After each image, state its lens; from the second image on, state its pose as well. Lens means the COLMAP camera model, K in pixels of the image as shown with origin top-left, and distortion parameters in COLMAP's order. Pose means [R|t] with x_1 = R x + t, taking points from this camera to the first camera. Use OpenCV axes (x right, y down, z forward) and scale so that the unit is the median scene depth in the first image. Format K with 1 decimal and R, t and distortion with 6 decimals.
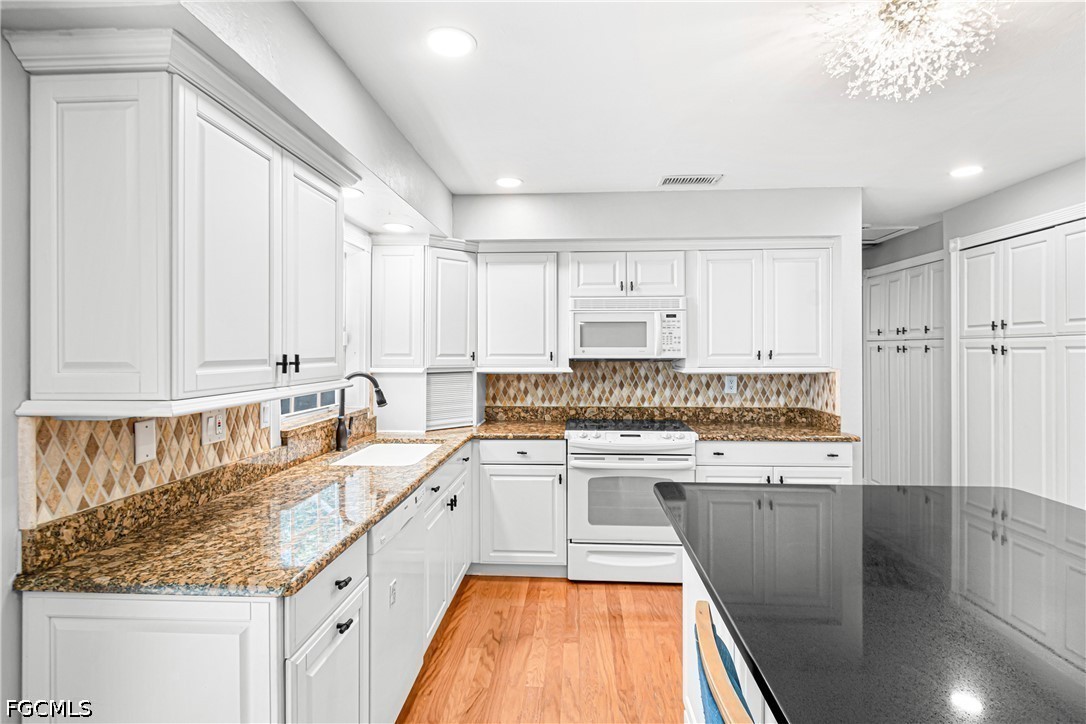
lens RADIAL K [[545.9, 0, 545.5], [0, 545.9, 349.0], [0, 0, 1]] dist [0.006995, -0.004914]
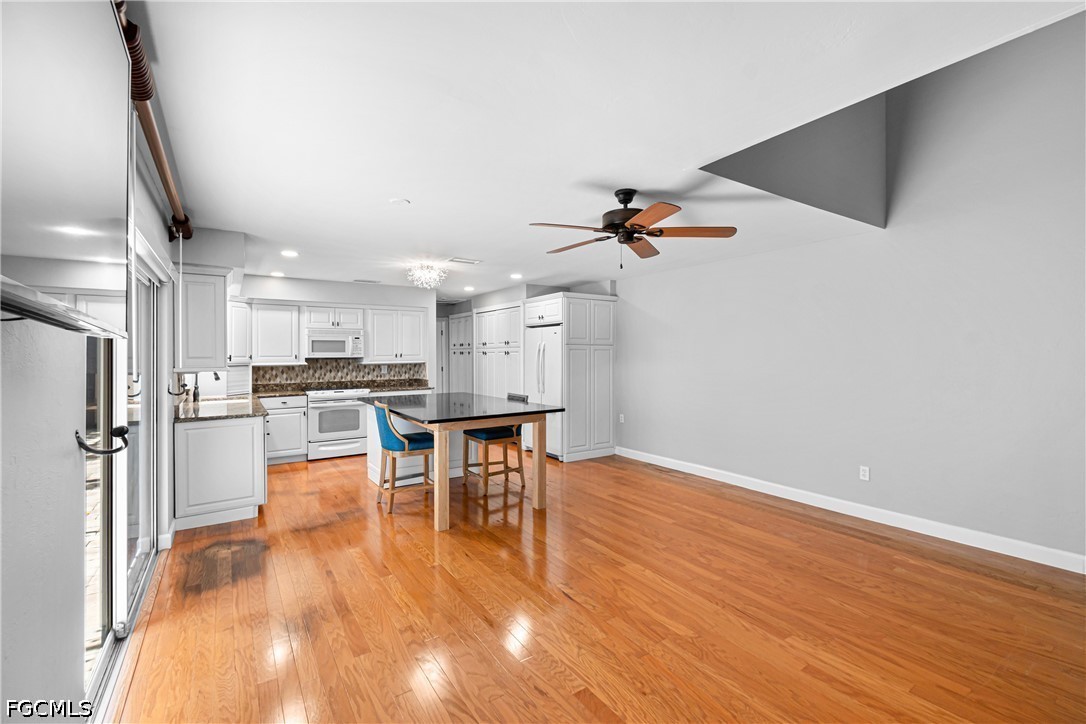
lens RADIAL K [[479.6, 0, 553.2], [0, 479.6, 353.2], [0, 0, 1]] dist [0.005032, -0.004792]
pose [[0.791899, -0.002967, 0.610646, -0.322830], [0.003201, 0.999995, 0.000708, 0.001341], [-0.610644, 0.001394, 0.791904, -1.009975]]
